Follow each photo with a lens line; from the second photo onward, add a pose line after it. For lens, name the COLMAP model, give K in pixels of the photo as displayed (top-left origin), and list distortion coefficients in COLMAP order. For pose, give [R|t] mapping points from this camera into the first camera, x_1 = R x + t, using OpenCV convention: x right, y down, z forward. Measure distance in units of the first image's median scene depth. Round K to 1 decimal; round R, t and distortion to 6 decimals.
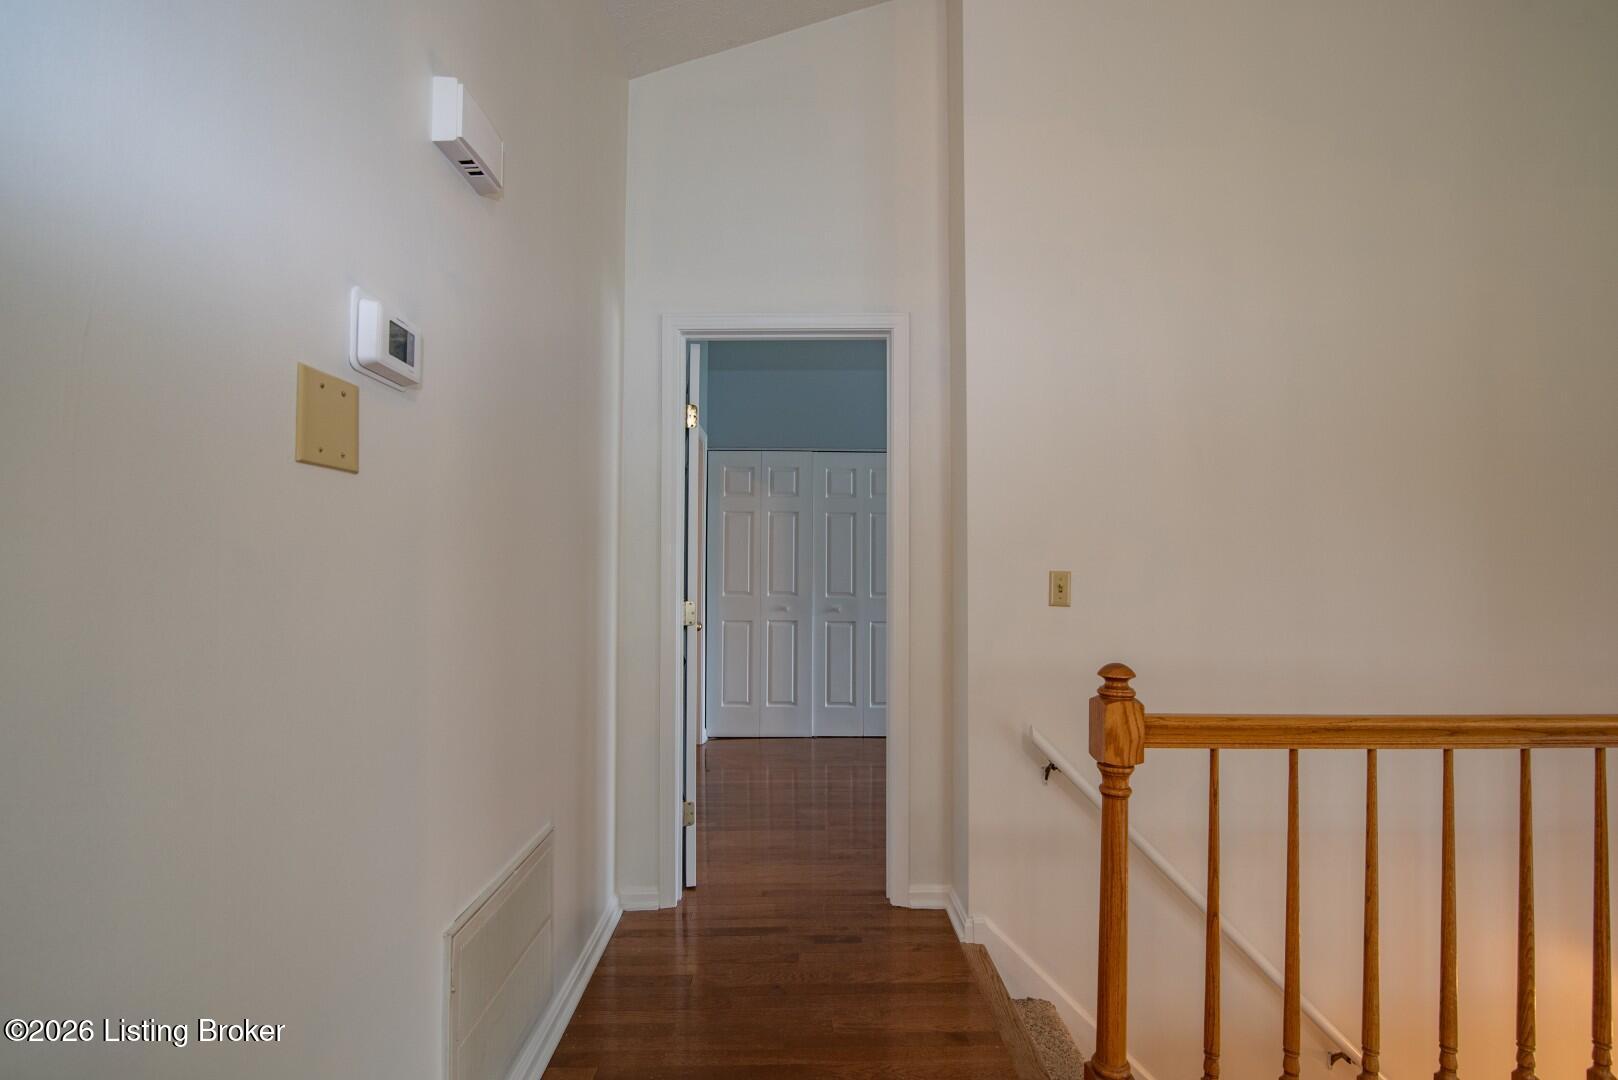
lens RADIAL K [[740.5, 0, 799.2], [0, 740.5, 542.9], [0, 0, 1]] dist [-0.023962, 0.002520]
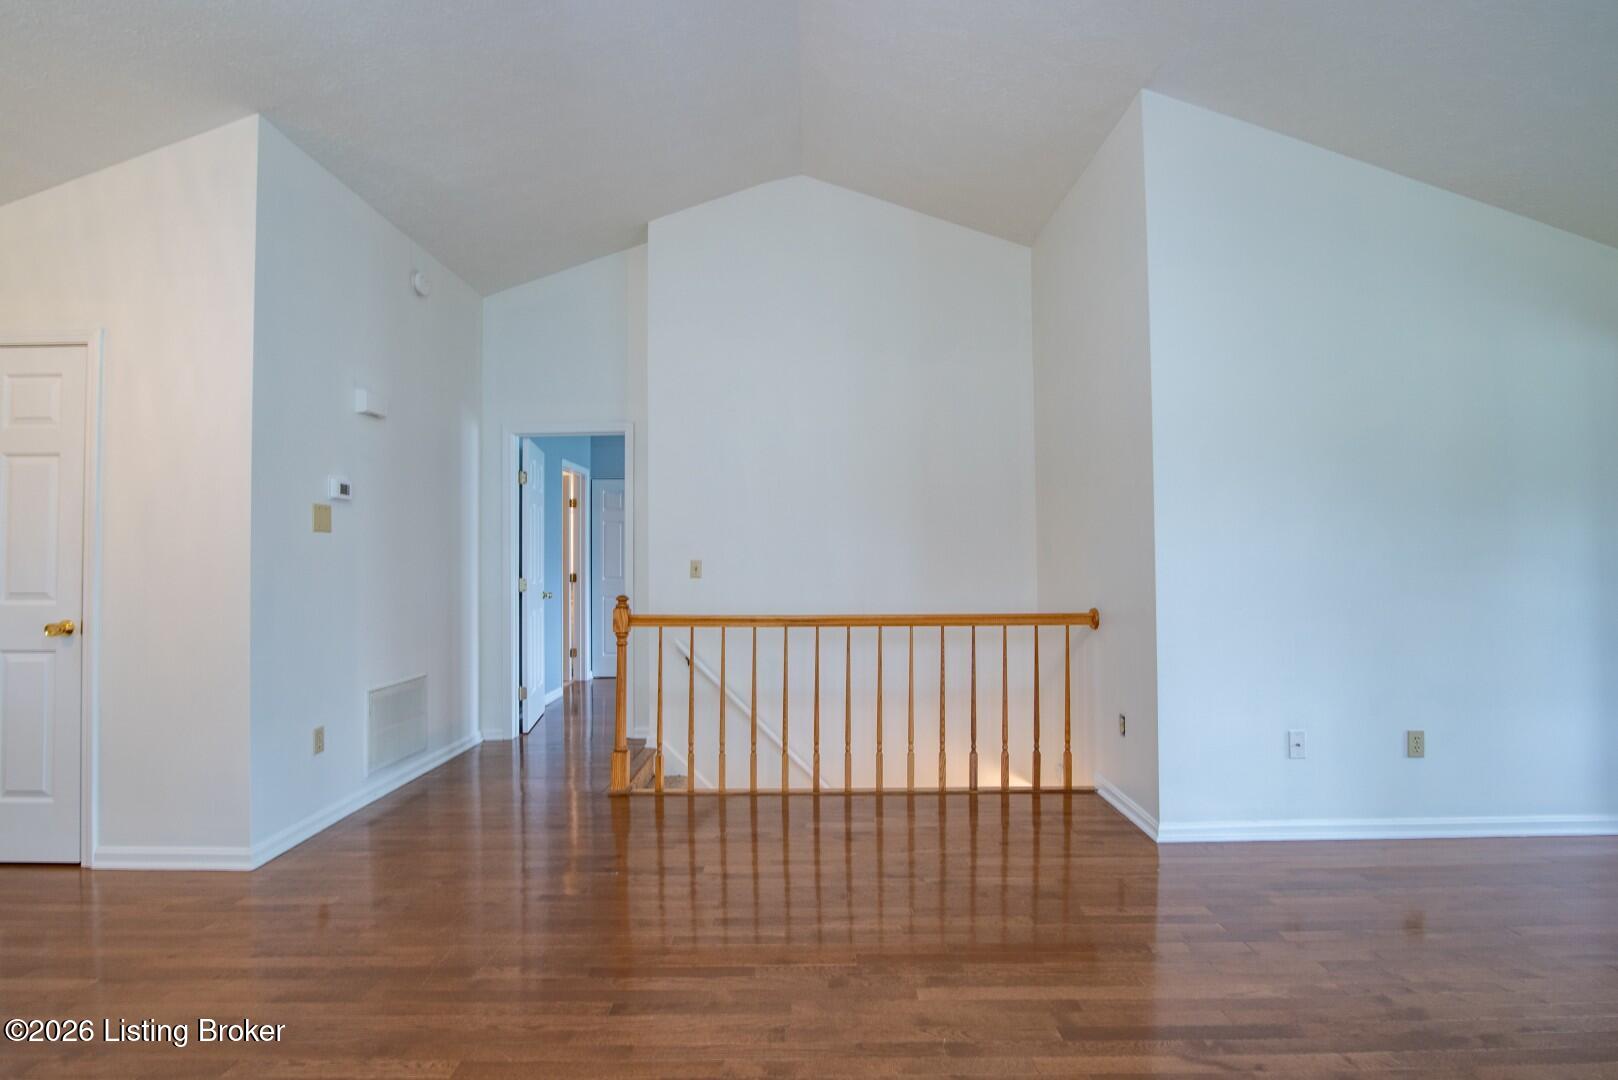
lens RADIAL K [[740.5, 0, 804.0], [0, 740.5, 541.4], [0, 0, 1]] dist [-0.023962, 0.002520]
pose [[0.999928, -0.011081, -0.004532, 1.093132], [0.011127, 0.999885, 0.010335, -0.045731], [0.004417, -0.010385, 0.999936, -1.624866]]
